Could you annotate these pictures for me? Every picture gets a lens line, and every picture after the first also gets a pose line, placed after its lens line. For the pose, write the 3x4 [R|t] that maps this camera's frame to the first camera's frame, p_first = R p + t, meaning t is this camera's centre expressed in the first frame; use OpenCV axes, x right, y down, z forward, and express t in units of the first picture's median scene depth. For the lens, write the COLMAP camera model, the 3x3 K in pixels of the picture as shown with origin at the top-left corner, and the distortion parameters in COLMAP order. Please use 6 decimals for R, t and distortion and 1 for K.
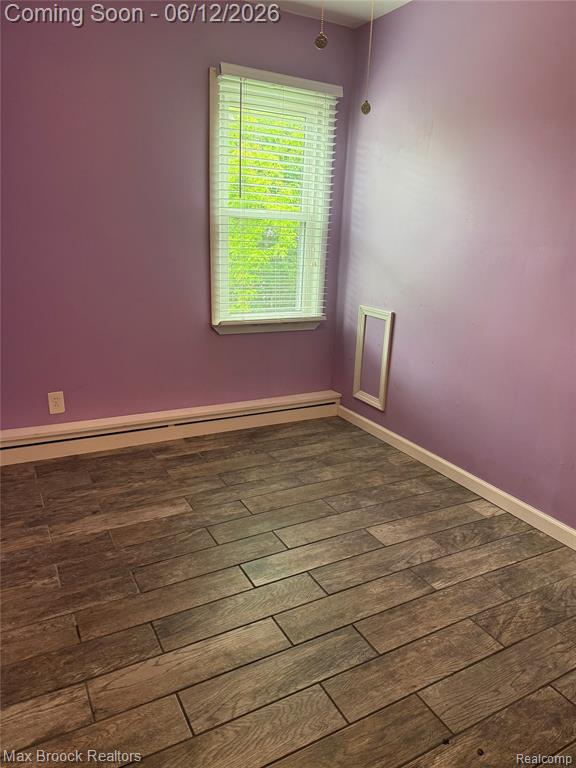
lens RADIAL K [[536.1, 0, 288.0], [0, 536.1, 384.0], [0, 0, 1]] dist [0.063324, -0.086544]
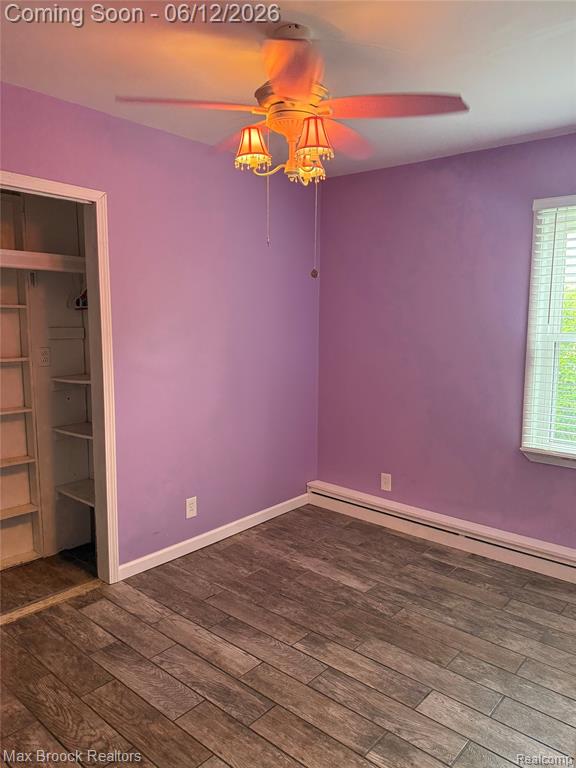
lens RADIAL K [[536.1, 0, 288.0], [0, 536.1, 384.0], [0, 0, 1]] dist [0.063324, -0.086544]
pose [[0.359554, 0.079242, -0.929753, 0.713885], [-0.262234, 0.964814, -0.019181, -0.113565], [0.895519, 0.250709, 0.367683, 0.286770]]
